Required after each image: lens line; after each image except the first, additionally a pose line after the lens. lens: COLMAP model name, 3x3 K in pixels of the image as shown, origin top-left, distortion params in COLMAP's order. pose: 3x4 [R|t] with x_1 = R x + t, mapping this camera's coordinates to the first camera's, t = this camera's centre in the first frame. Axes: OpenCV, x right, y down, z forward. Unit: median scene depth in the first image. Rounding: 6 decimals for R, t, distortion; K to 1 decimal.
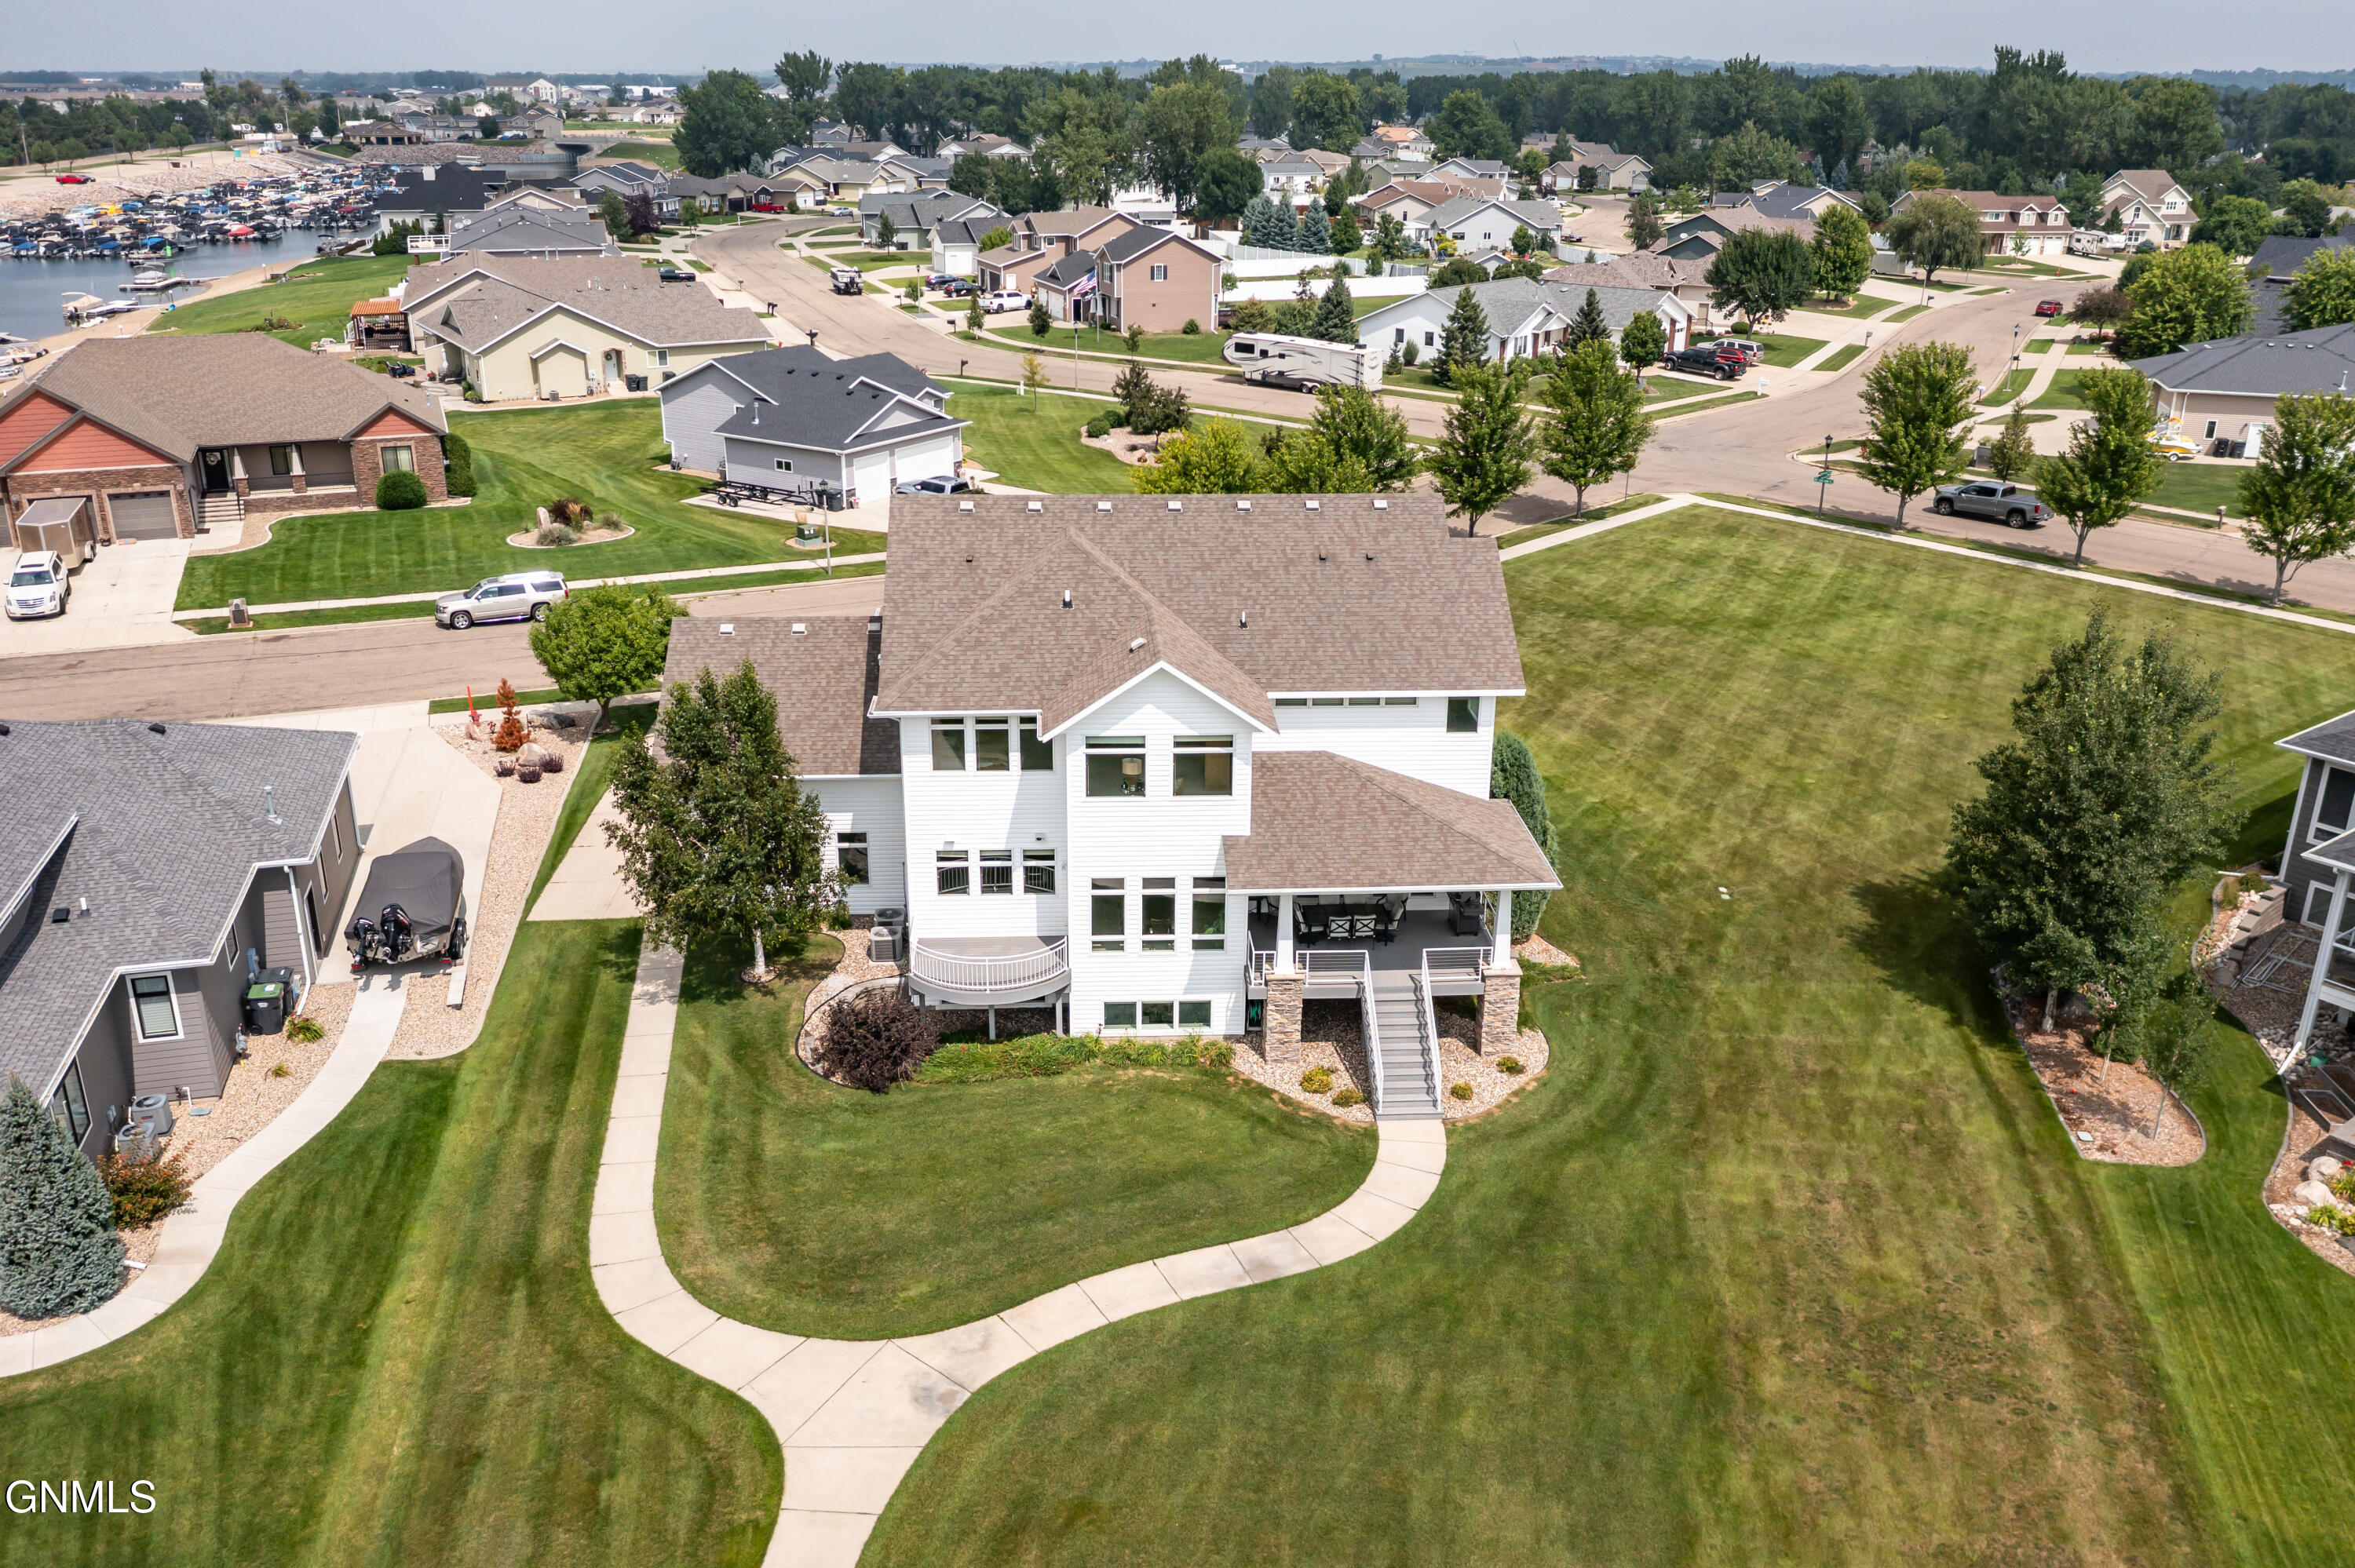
lens RADIAL K [[1859.8, 0, 1173.5], [0, 1859.8, 773.6], [0, 0, 1]] dist [-0.013633, 0.004384]
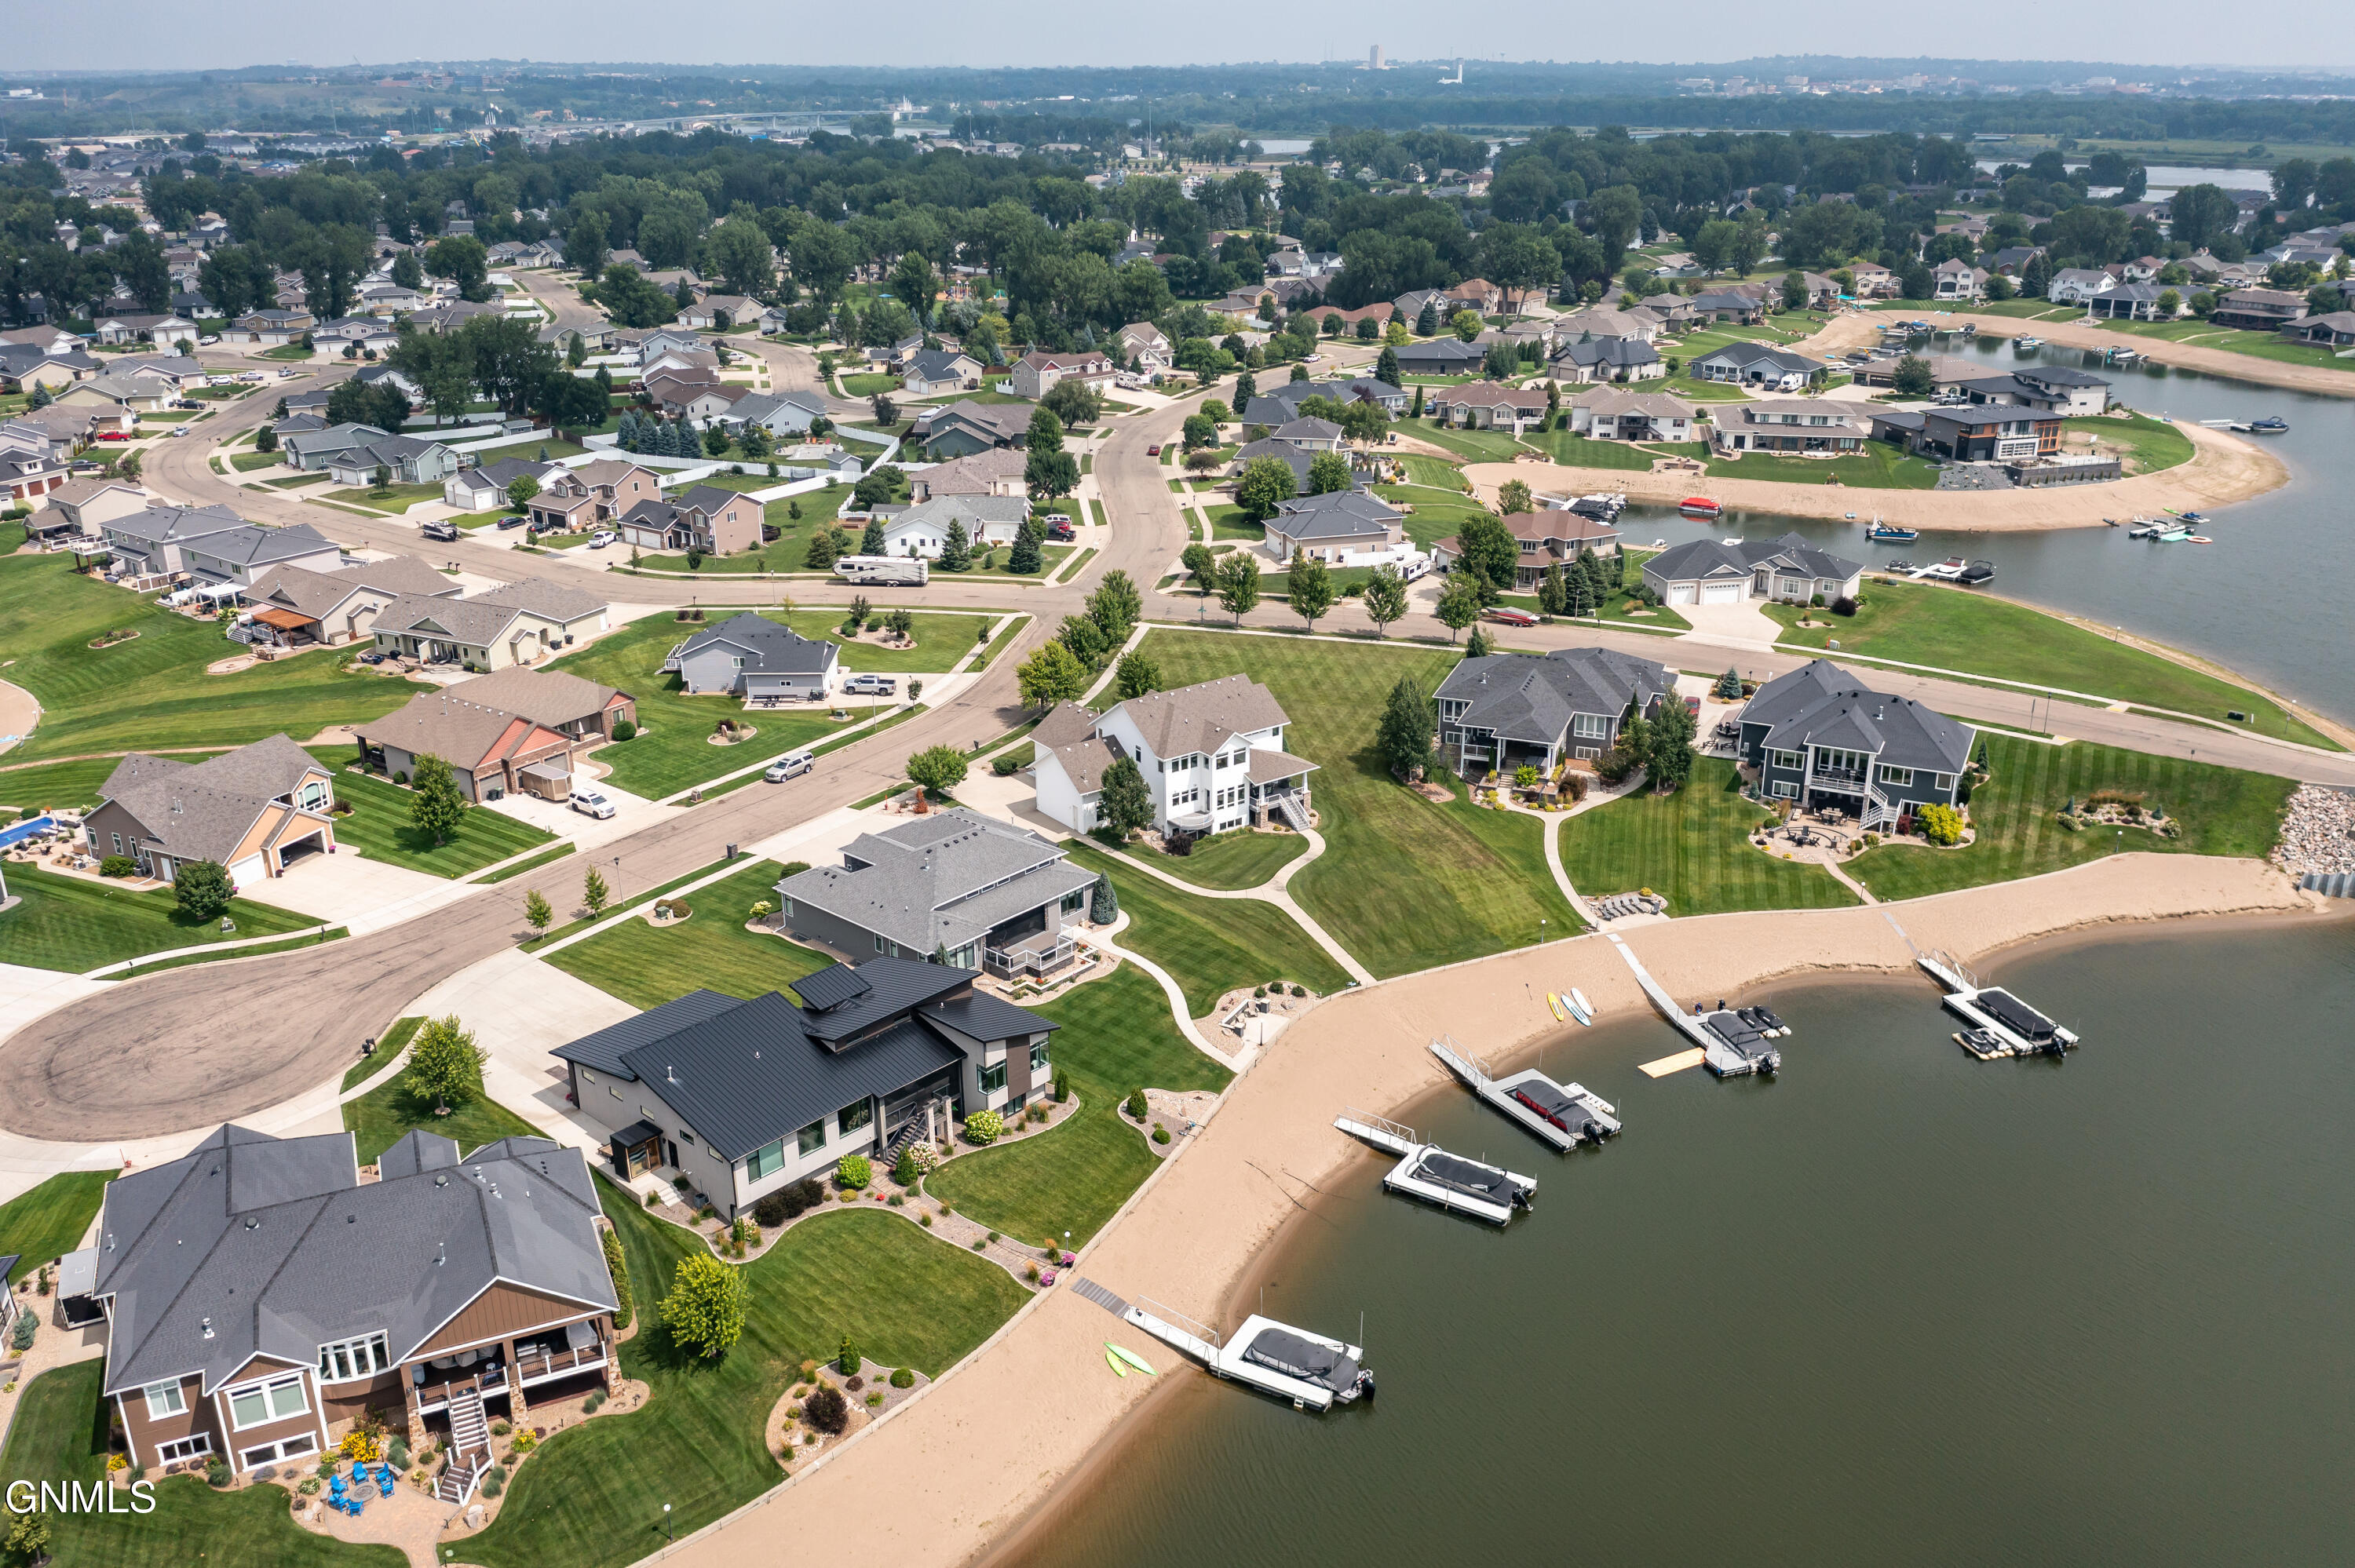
lens RADIAL K [[1859.8, 0, 1173.5], [0, 1859.8, 773.6], [0, 0, 1]] dist [-0.013633, 0.004384]
pose [[0.839746, -0.205998, 0.502386, -1.972499], [0.204542, 0.977093, 0.058751, -0.216003], [-0.502980, 0.053424, 0.862645, -2.201045]]
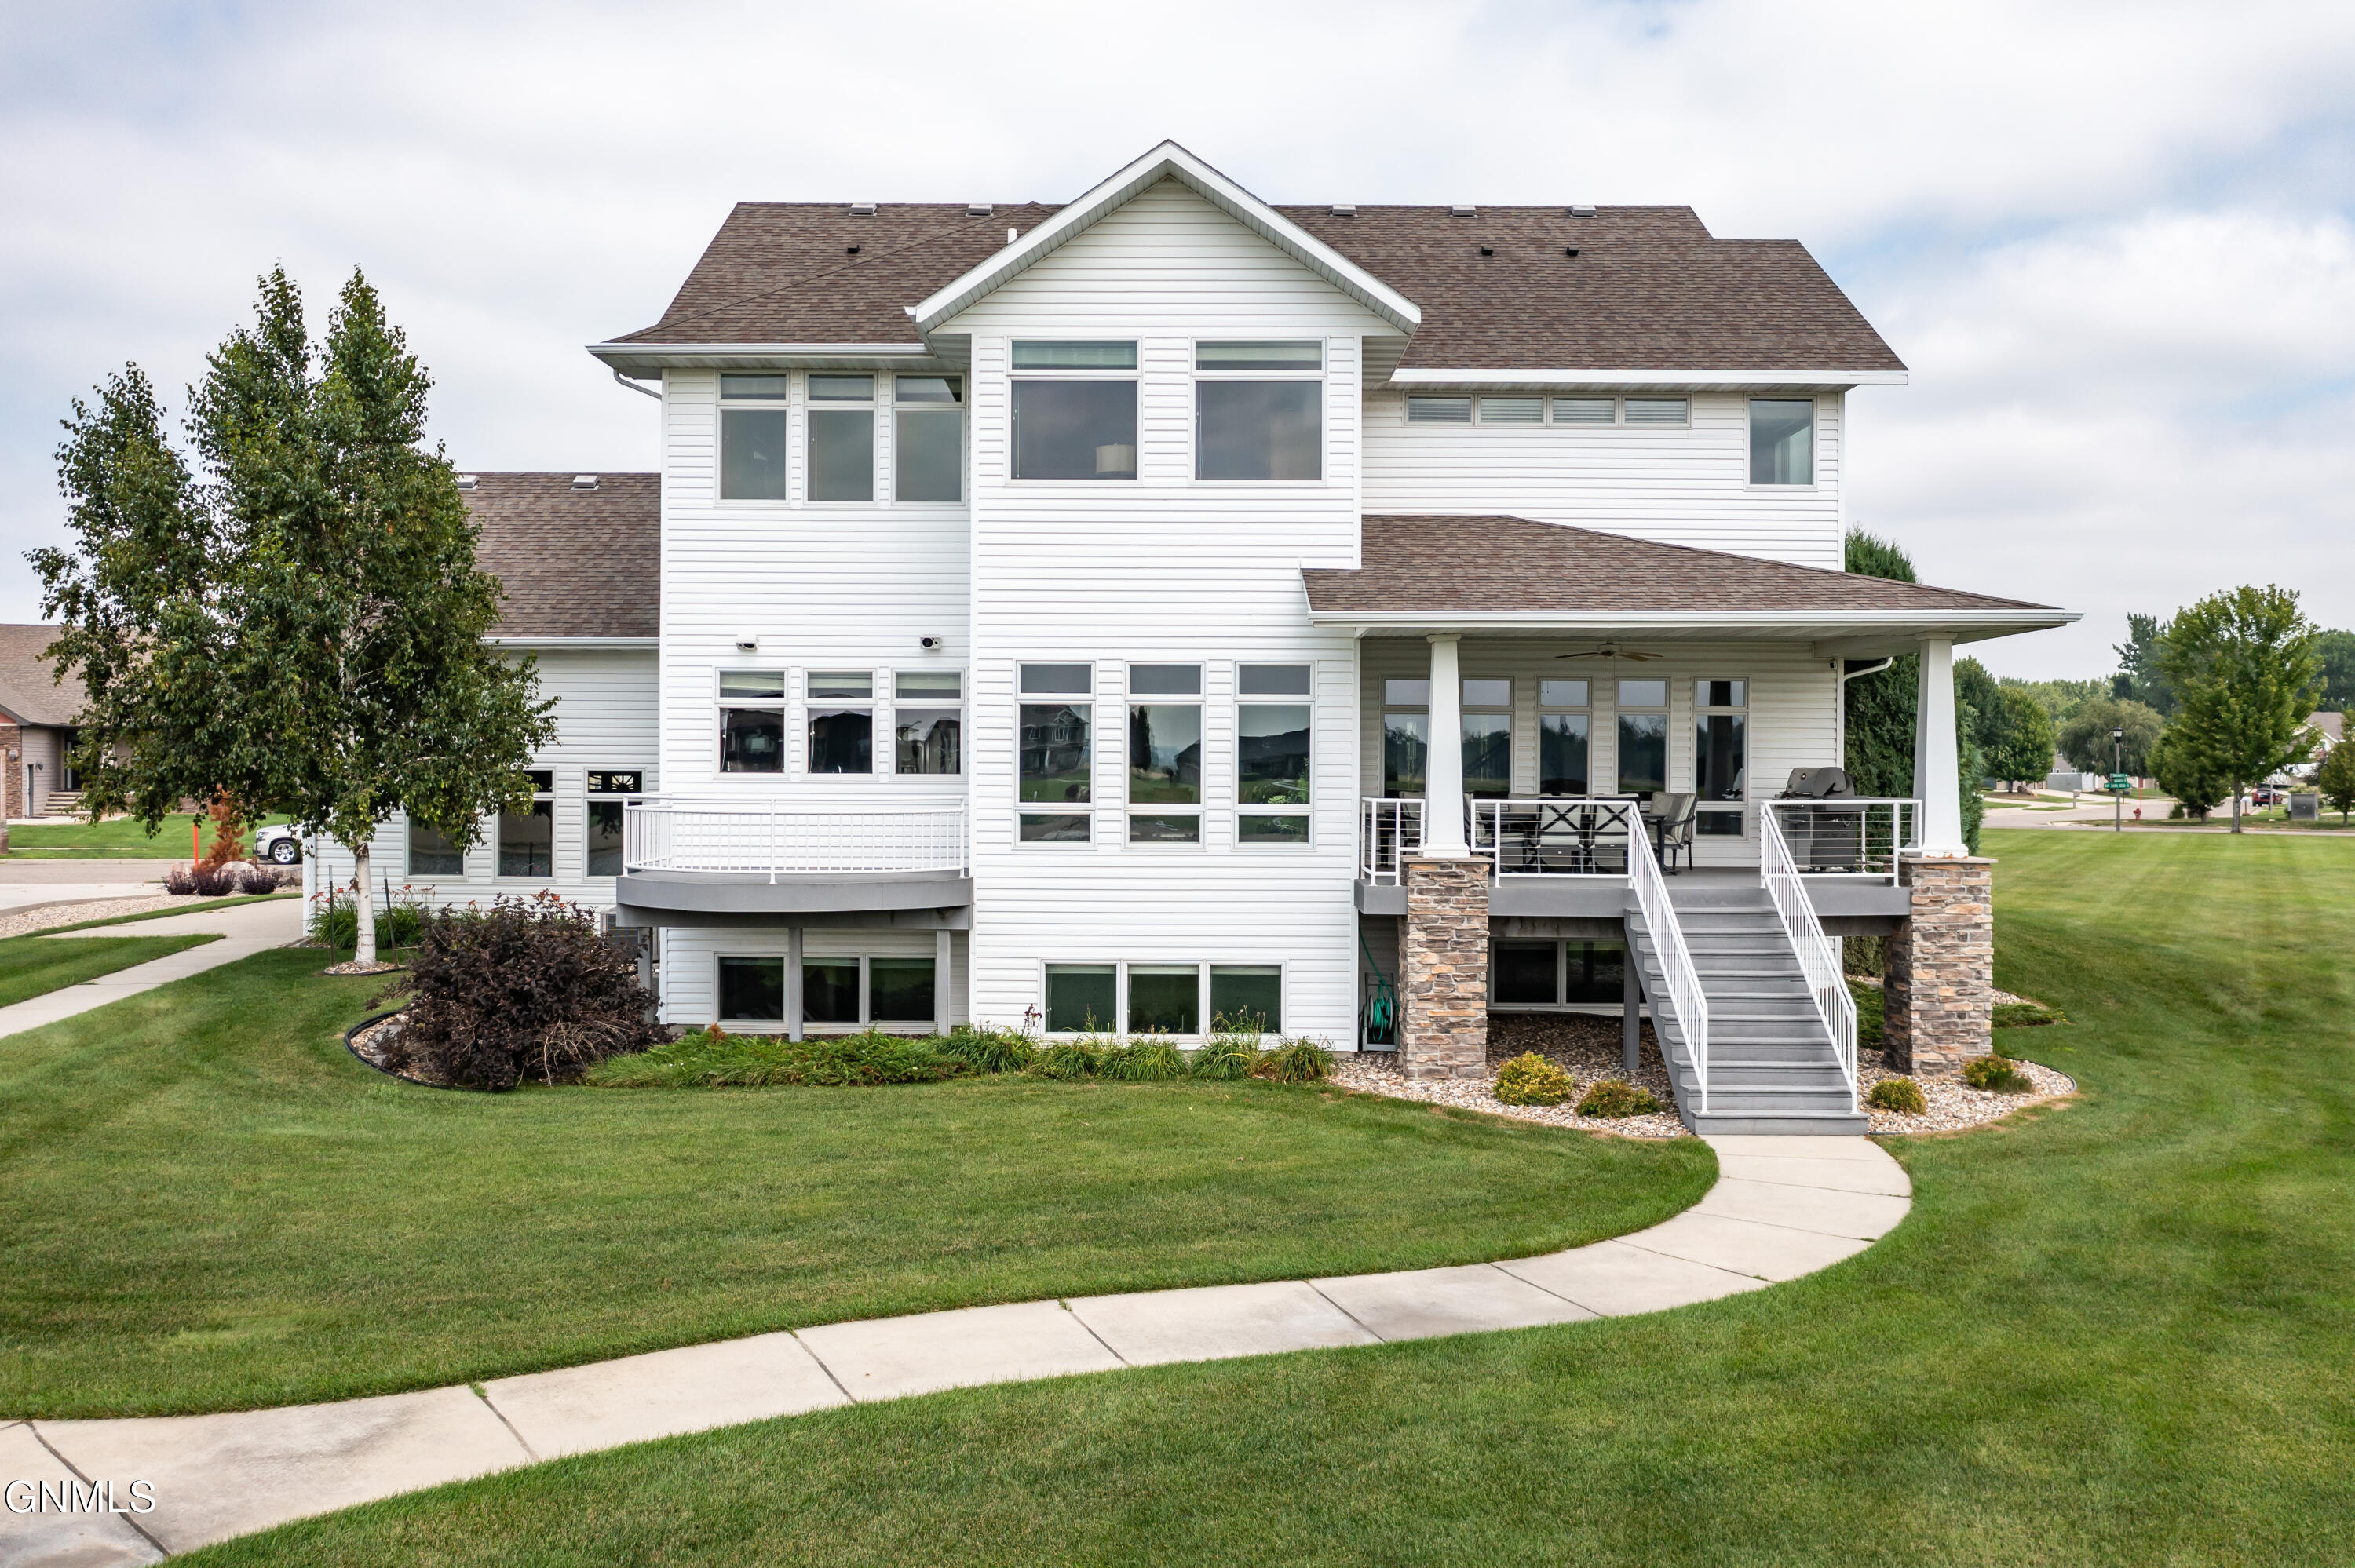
lens RADIAL K [[1868.3, 0, 1170.4], [0, 1868.3, 770.1], [0, 0, 1]] dist [-0.019844, 0.005013]
pose [[0.997972, -0.003209, -0.063573, 0.022020], [-0.019105, 0.937582, -0.347238, 0.231651], [0.060720, 0.347748, 0.935620, 0.549962]]
